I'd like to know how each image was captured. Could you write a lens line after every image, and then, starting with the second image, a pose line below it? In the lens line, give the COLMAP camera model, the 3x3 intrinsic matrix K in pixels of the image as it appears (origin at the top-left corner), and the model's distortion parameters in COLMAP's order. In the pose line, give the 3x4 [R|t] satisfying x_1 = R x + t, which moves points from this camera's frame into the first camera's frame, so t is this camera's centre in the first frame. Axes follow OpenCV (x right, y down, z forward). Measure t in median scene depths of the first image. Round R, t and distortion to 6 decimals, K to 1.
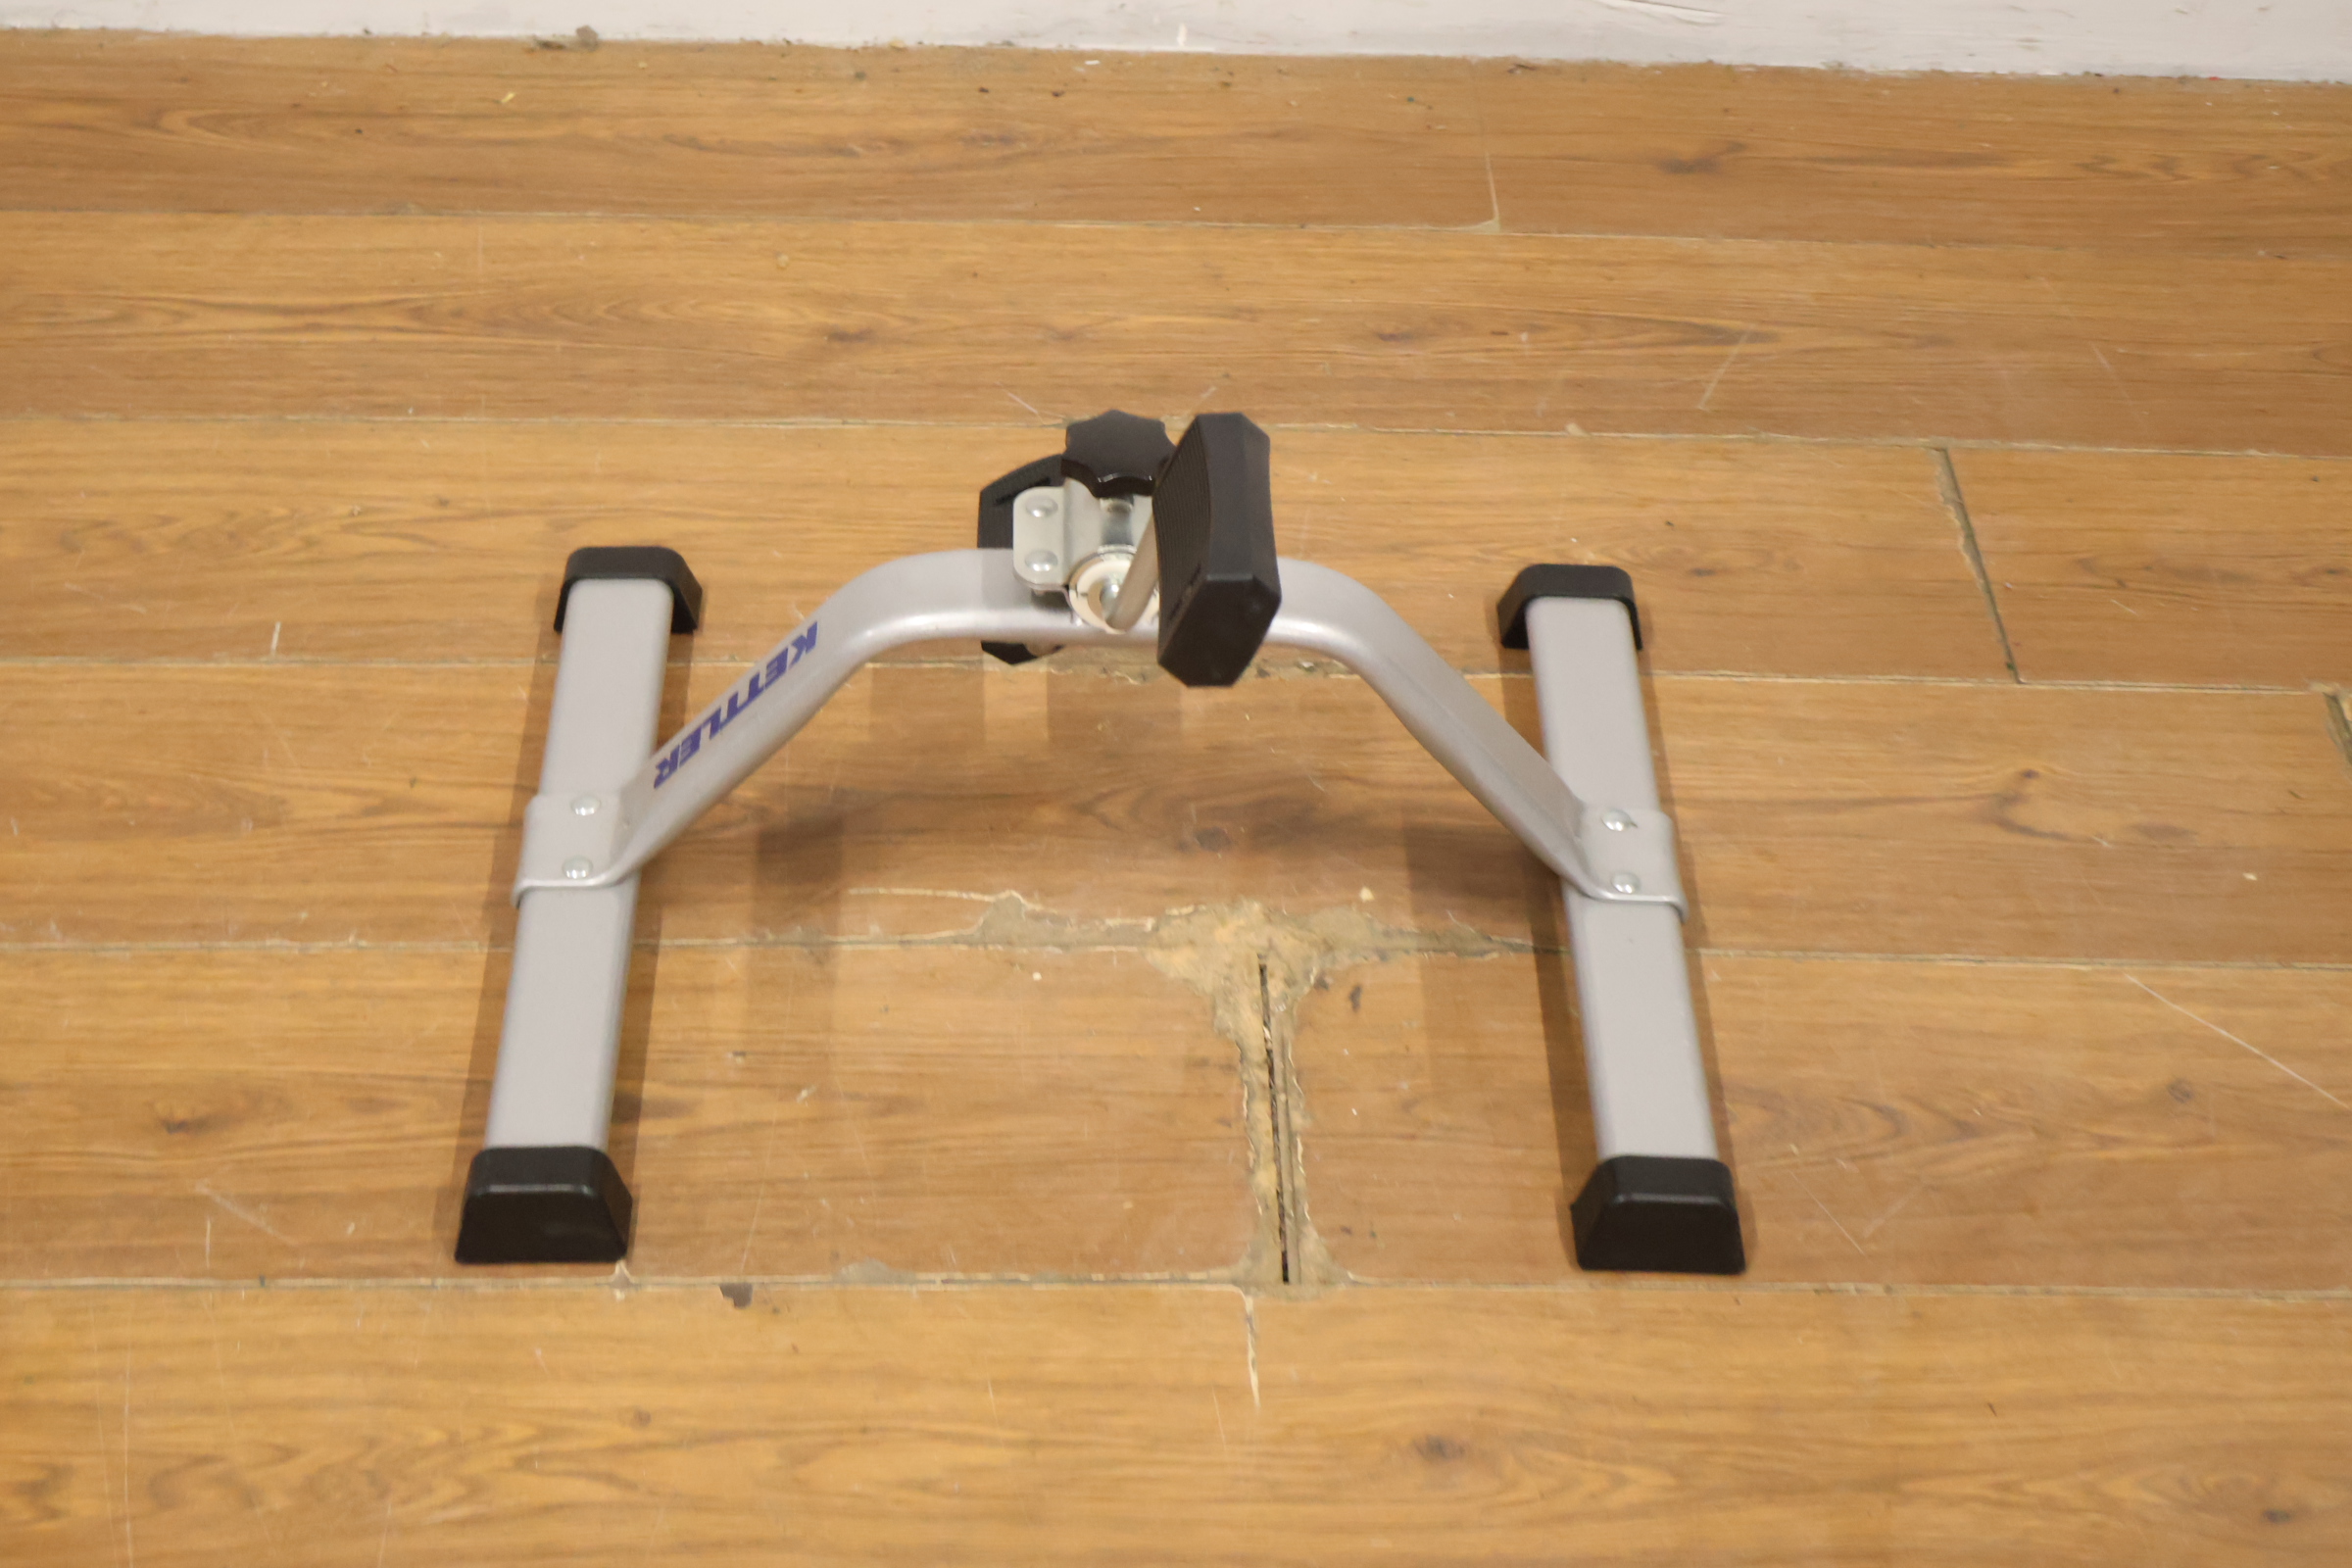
lens RADIAL K [[3692.4, 0, 1168.0], [0, 3692.4, 784.6], [0, 0, 1]] dist [0.013123, 0.000000]
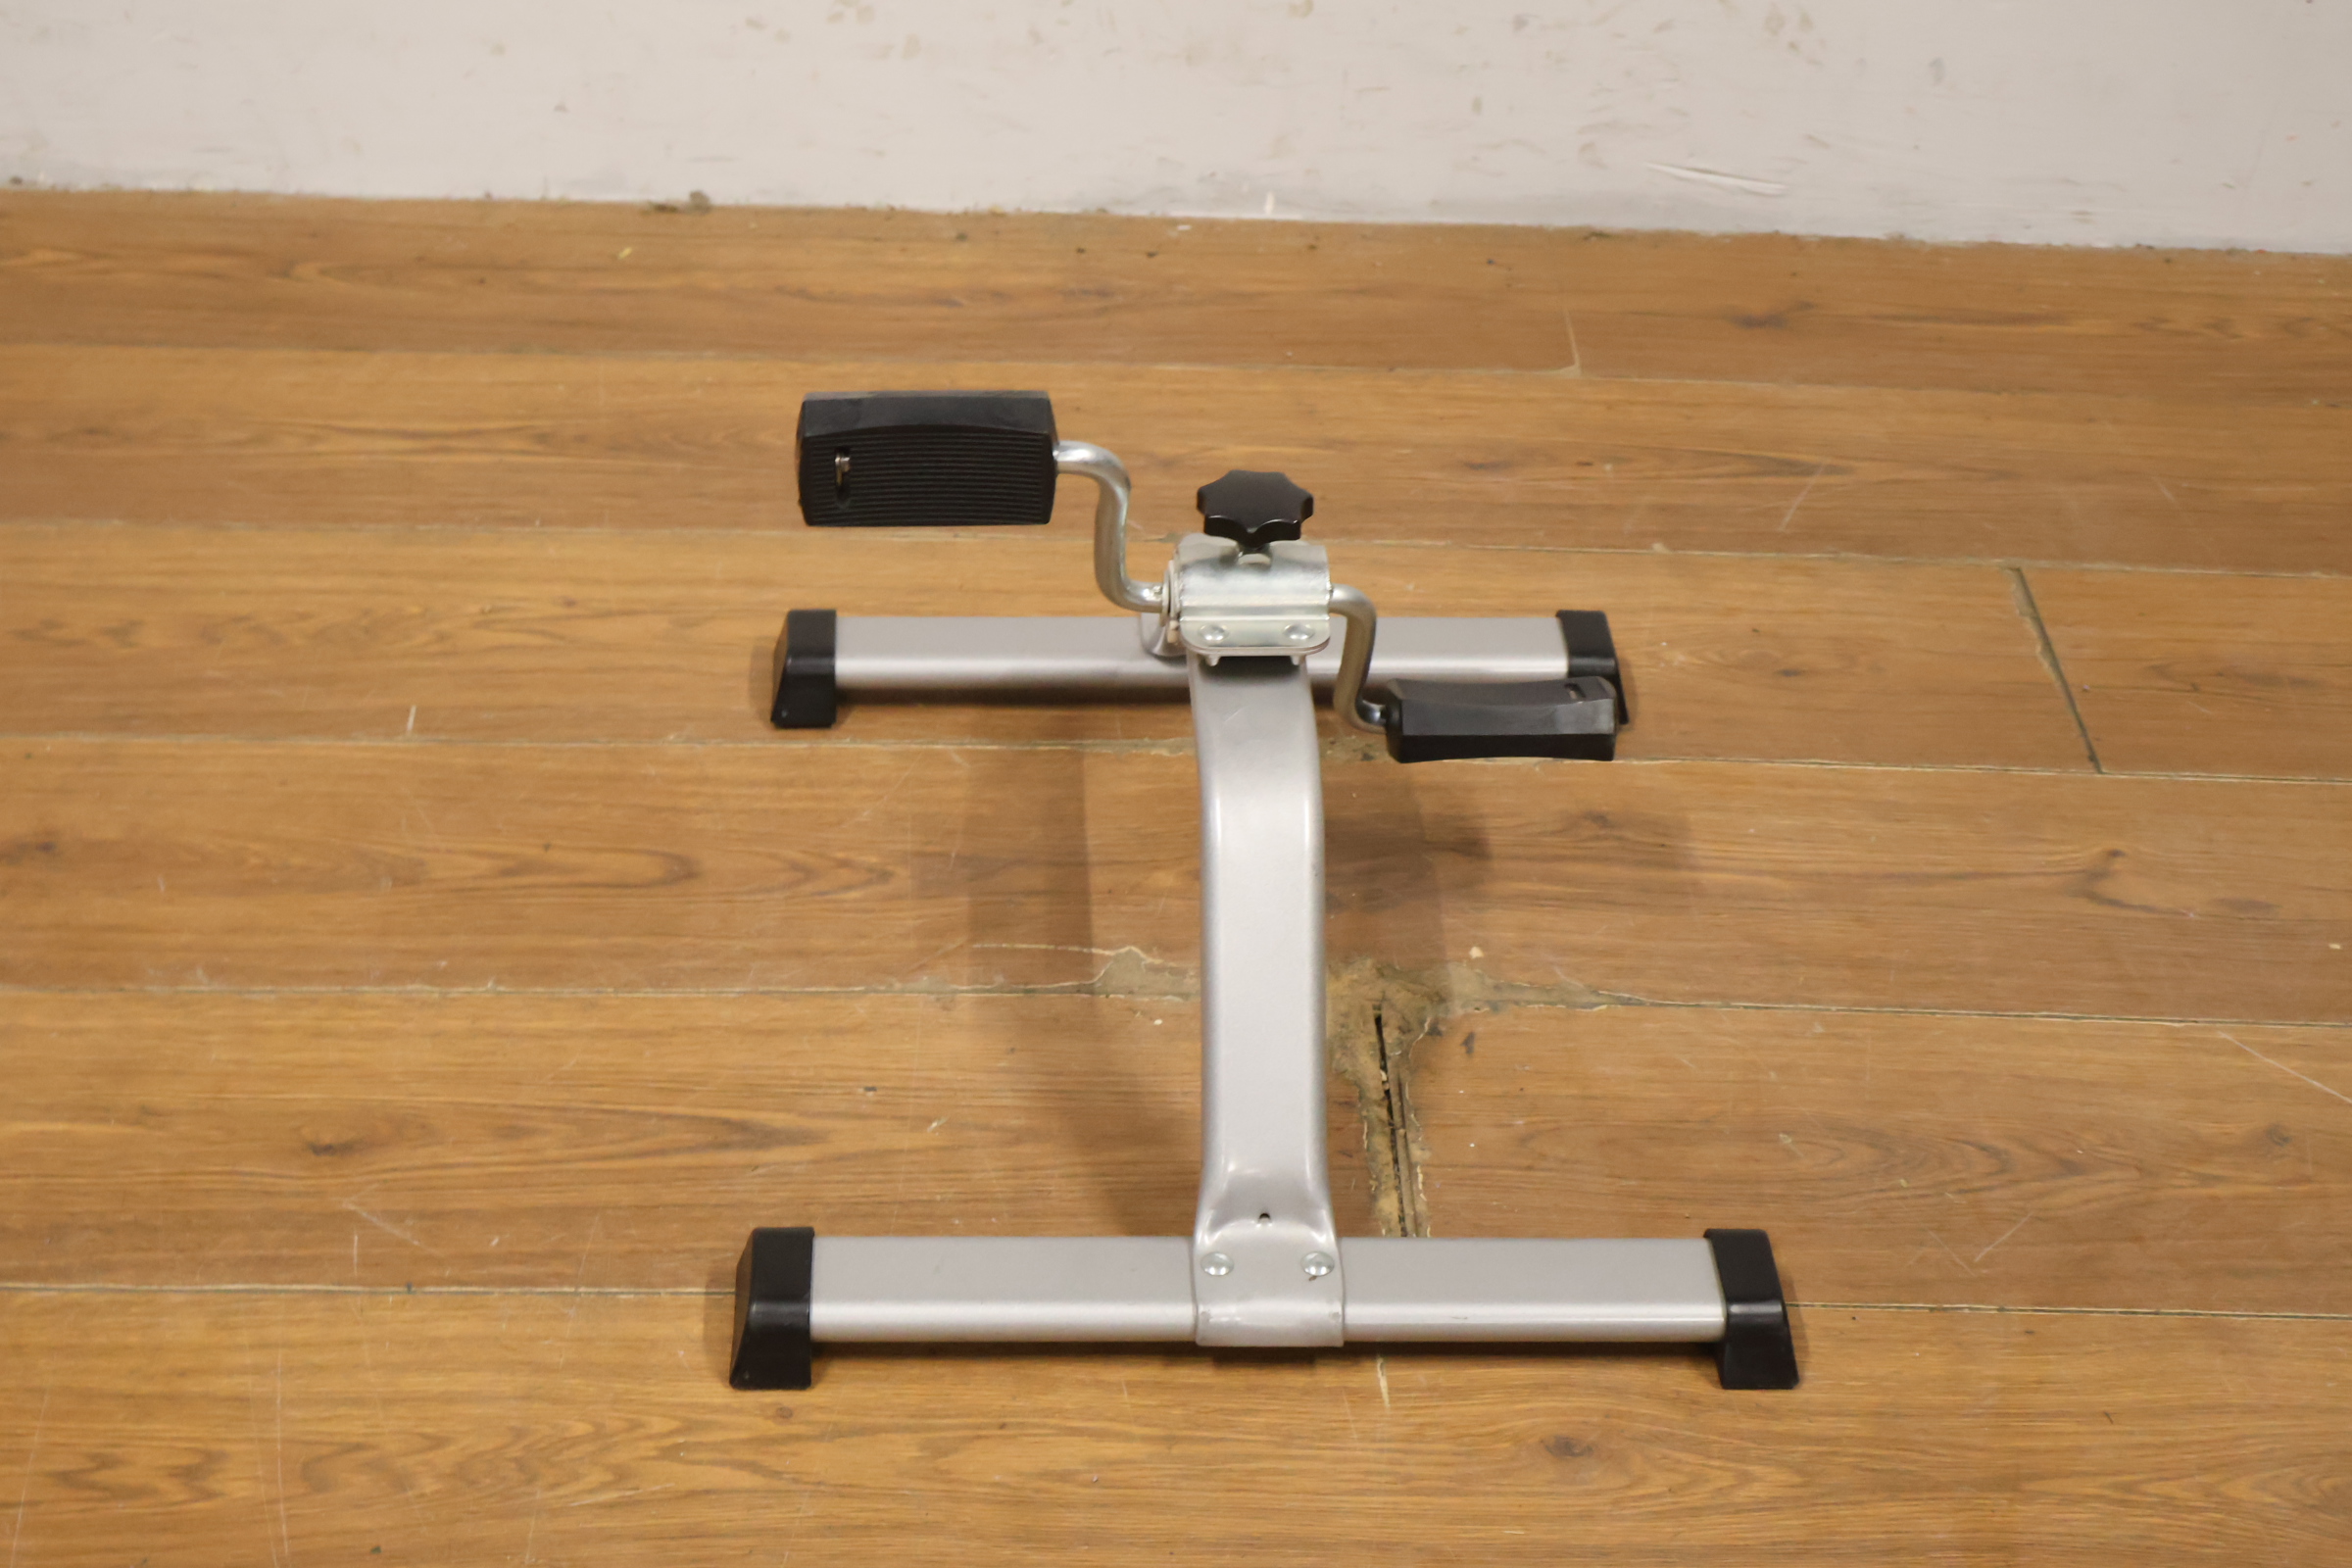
lens RADIAL K [[3692.4, 0, 1169.6], [0, 3692.4, 784.7], [0, 0, 1]] dist [0.013123, 0.000000]
pose [[0.999995, 0.003312, -0.000149, -0.031813], [-0.003310, 0.994785, -0.101936, 0.089163], [-0.000190, 0.101936, 0.994791, -0.025968]]
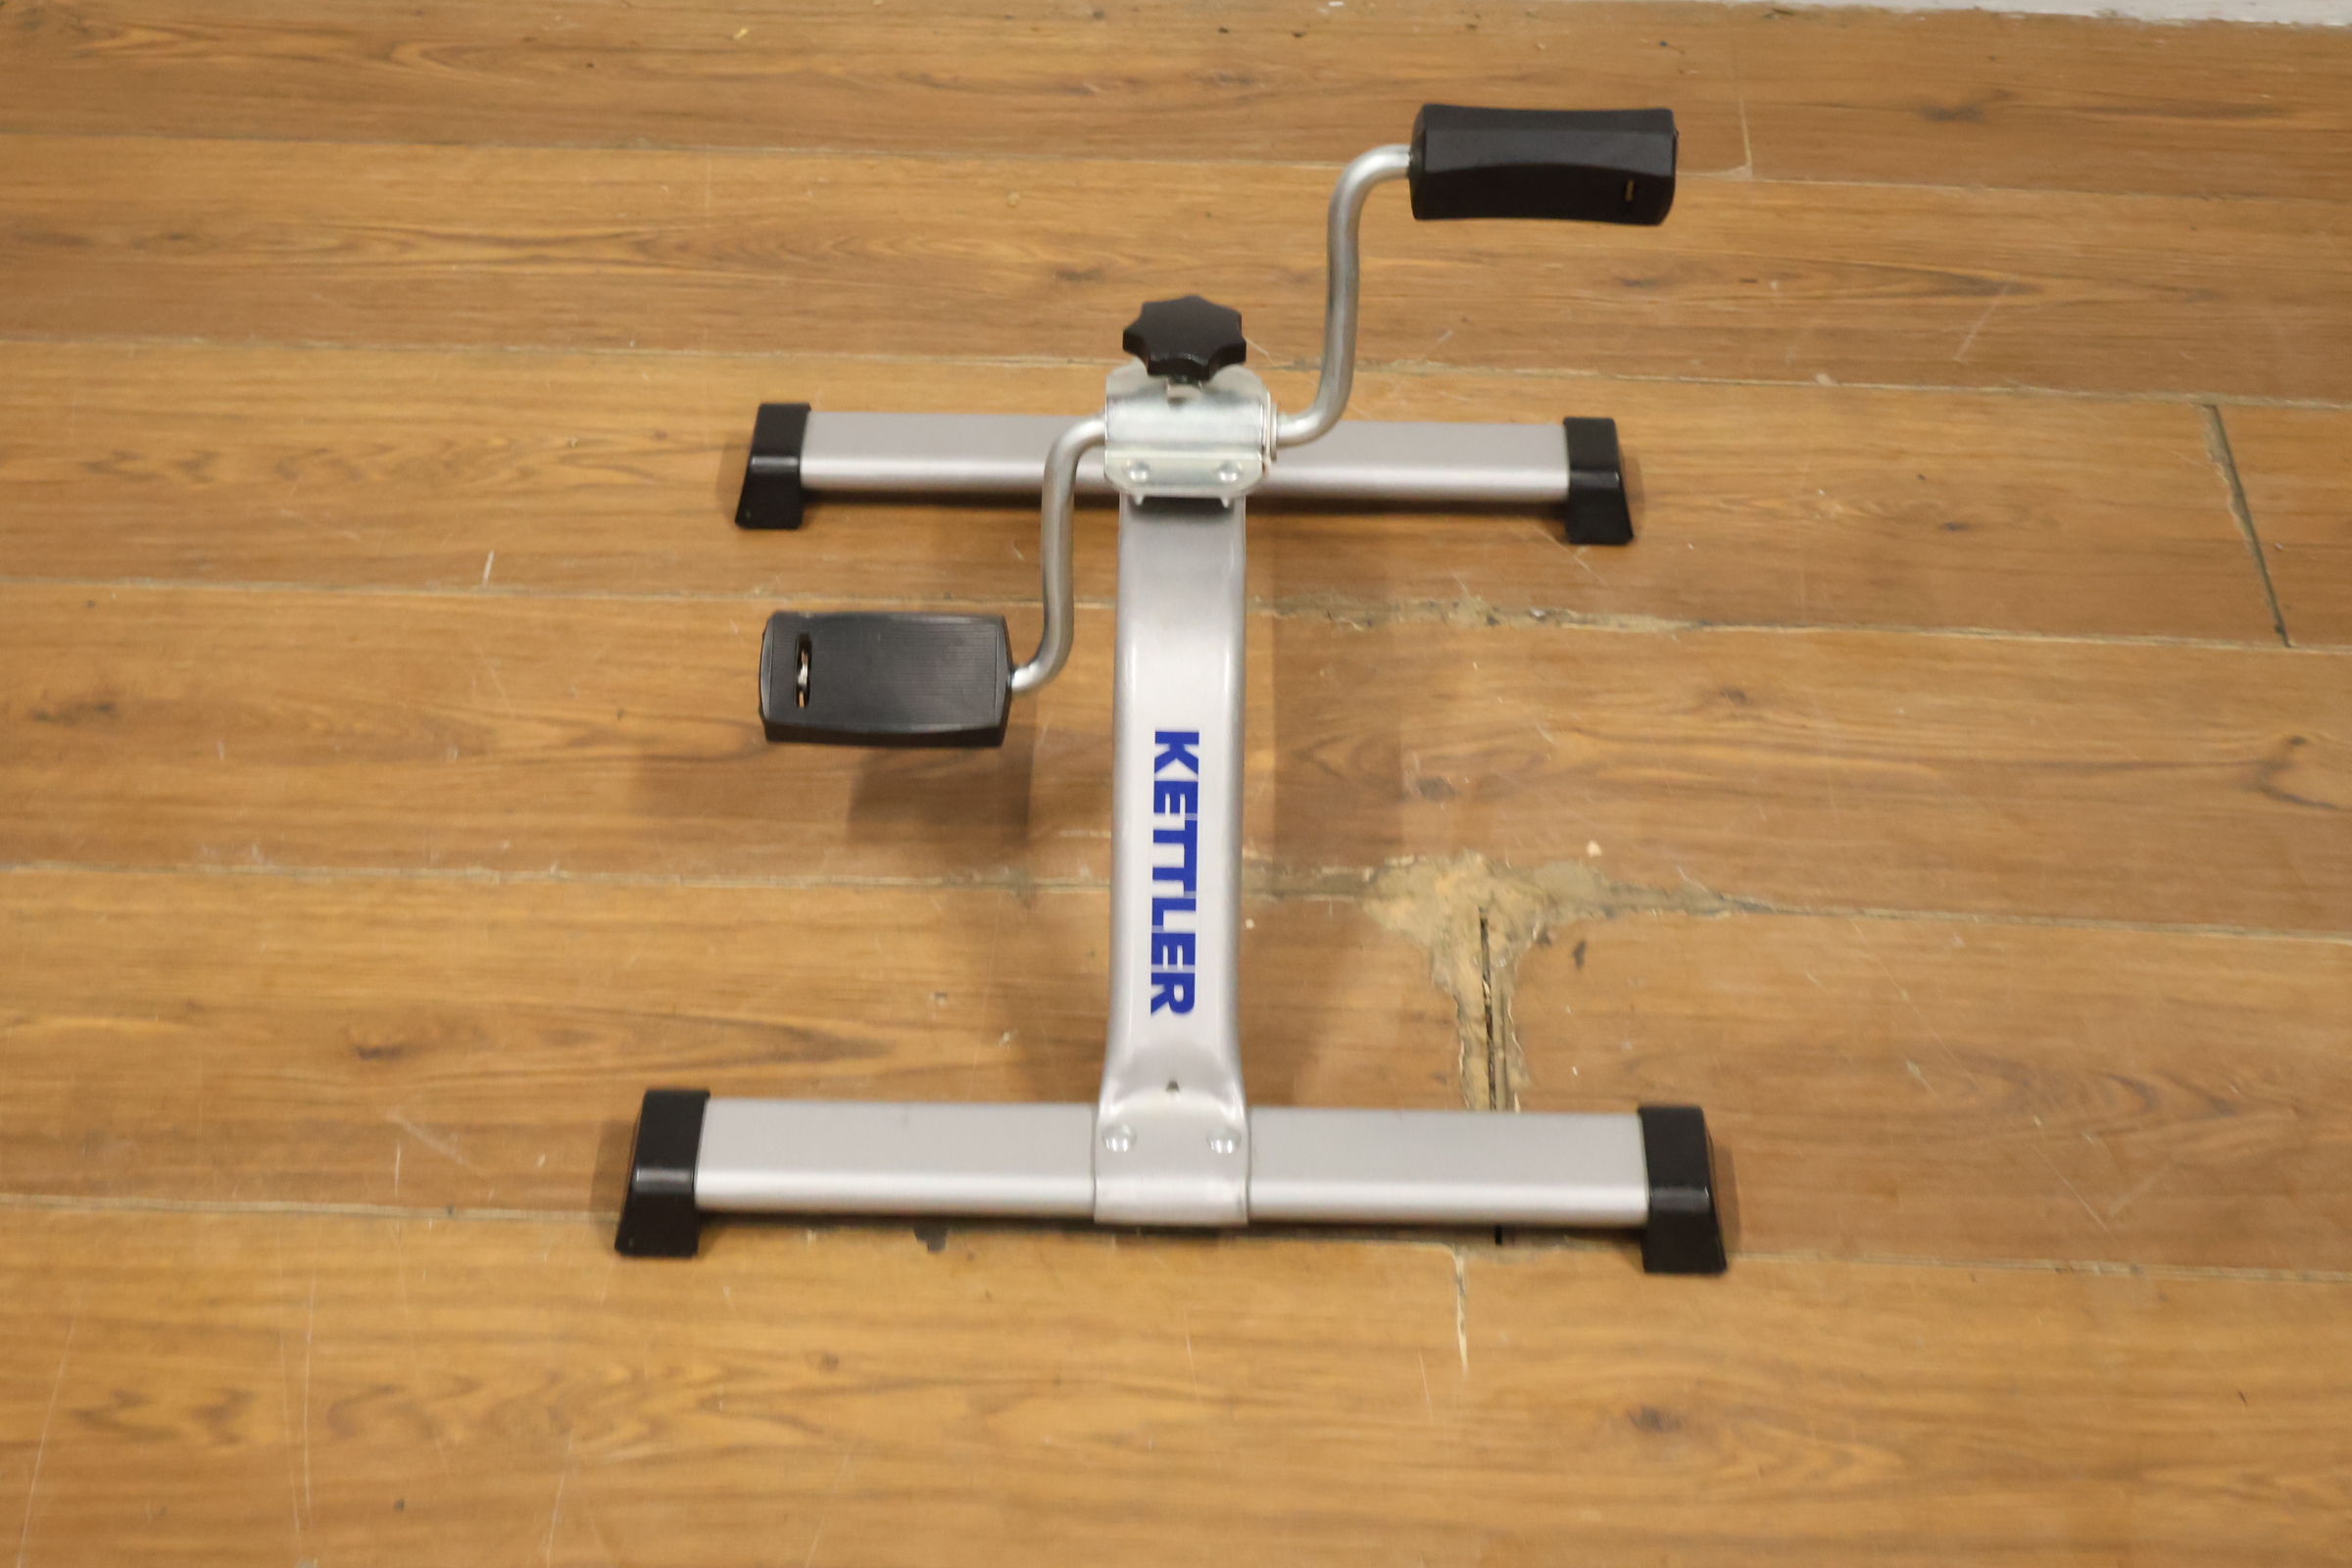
lens RADIAL K [[3692.4, 0, 1175.9], [0, 3692.4, 788.9], [0, 0, 1]] dist [0.013123, 0.000000]
pose [[0.997616, 0.021186, -0.065682, 0.007924], [-0.021145, 0.999776, 0.001327, 0.015268], [0.065695, 0.000065, 0.997840, 0.031490]]
